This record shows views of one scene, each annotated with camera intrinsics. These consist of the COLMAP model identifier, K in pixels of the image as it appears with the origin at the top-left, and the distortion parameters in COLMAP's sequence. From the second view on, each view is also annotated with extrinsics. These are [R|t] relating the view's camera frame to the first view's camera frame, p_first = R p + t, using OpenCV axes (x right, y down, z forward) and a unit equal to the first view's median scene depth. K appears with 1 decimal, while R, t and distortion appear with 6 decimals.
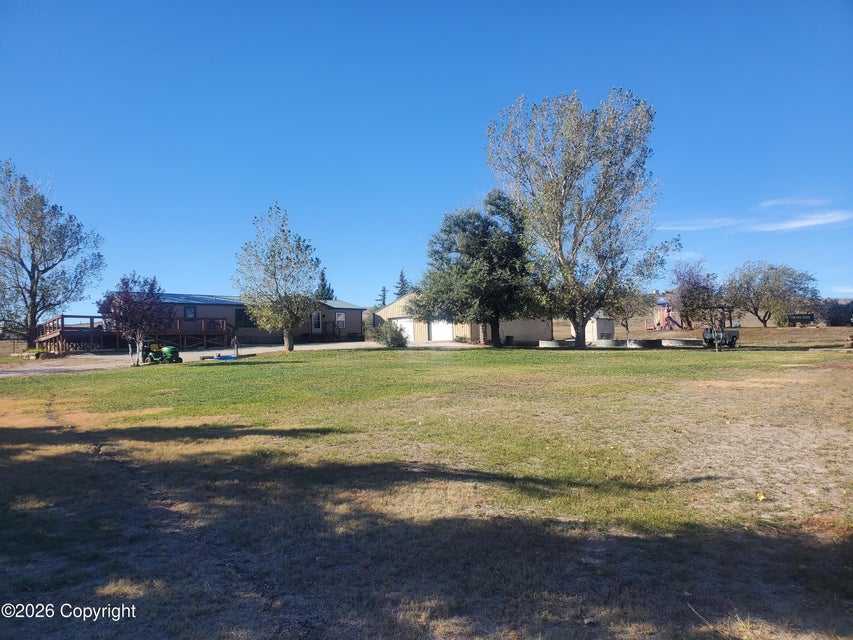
lens RADIAL K [[641.0, 0, 426.5], [0, 641.0, 320.0], [0, 0, 1]] dist [0.007095, -0.002548]
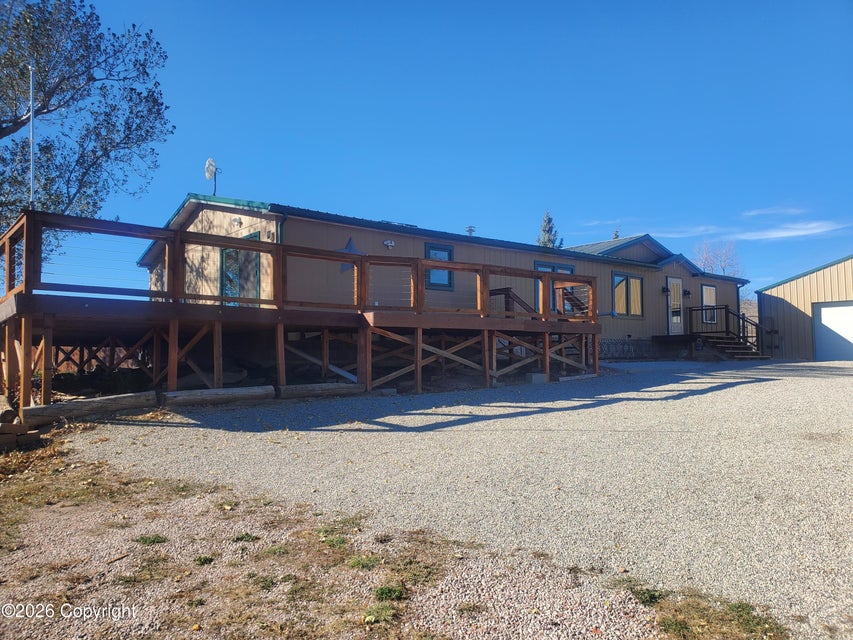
lens RADIAL K [[641.0, 0, 426.5], [0, 641.0, 320.0], [0, 0, 1]] dist [0.007095, -0.002548]
pose [[0.999144, 0.023958, 0.033710, -0.508999], [-0.023900, 0.999712, -0.002121, 0.023682], [-0.033751, 0.001313, 0.999429, 0.890765]]
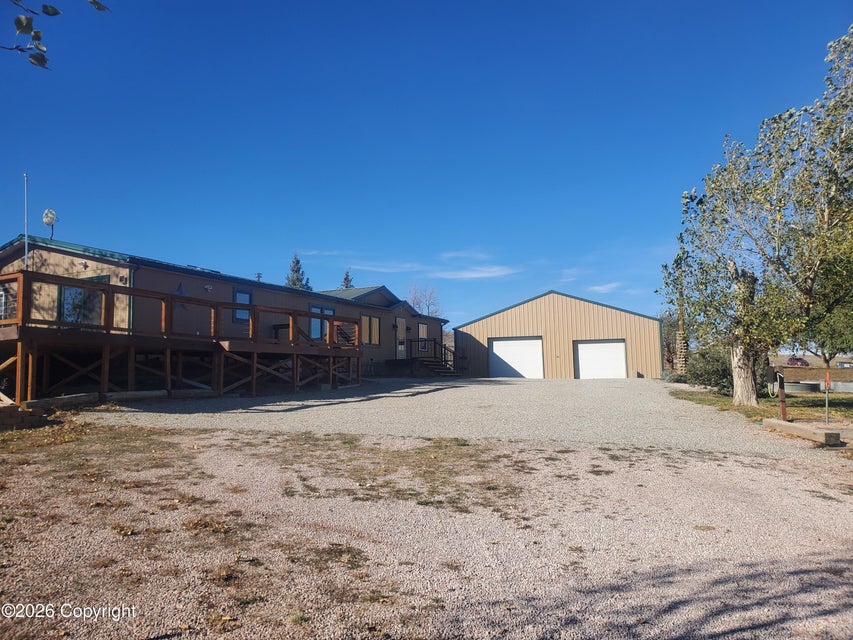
lens RADIAL K [[641.0, 0, 426.5], [0, 641.0, 320.0], [0, 0, 1]] dist [0.007095, -0.002548]
pose [[0.890673, 0.057093, 0.451046, -0.596938], [-0.035441, 0.997784, -0.056316, 0.025446], [-0.453262, 0.034174, 0.890722, 0.739710]]
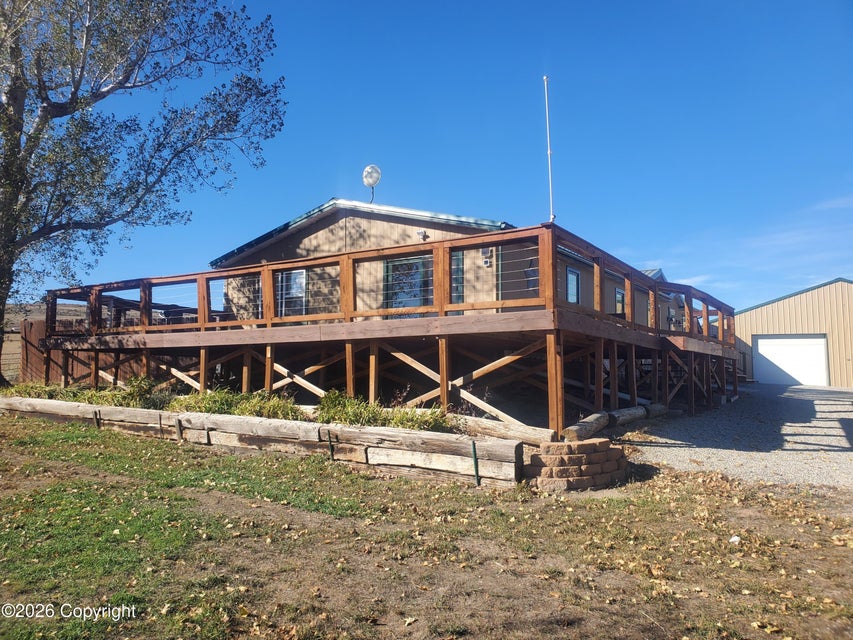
lens RADIAL K [[642.0, 0, 404.0], [0, 642.0, 319.7], [0, 0, 1]] dist [0.030823, -0.001388]
pose [[0.945932, 0.066409, 0.317494, -0.740439], [-0.056919, 0.997614, -0.039083, 0.031811], [-0.319332, 0.018898, 0.947455, 0.927011]]
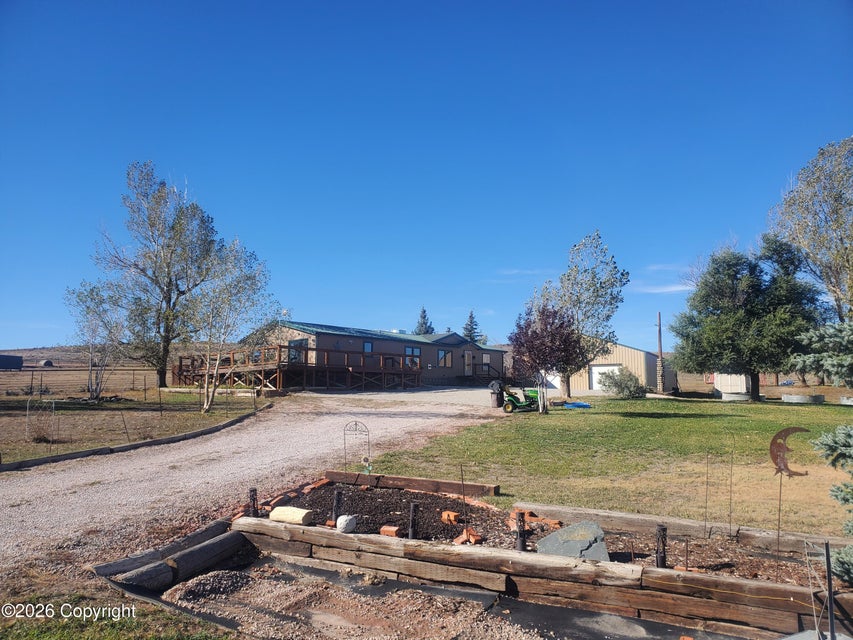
lens RADIAL K [[642.0, 0, 404.0], [0, 642.0, 319.7], [0, 0, 1]] dist [0.030823, -0.001388]
pose [[0.989734, 0.046855, 0.135022, -0.580229], [-0.037304, 0.996677, -0.072418, 0.015829], [-0.137966, 0.066637, 0.988193, 0.160798]]
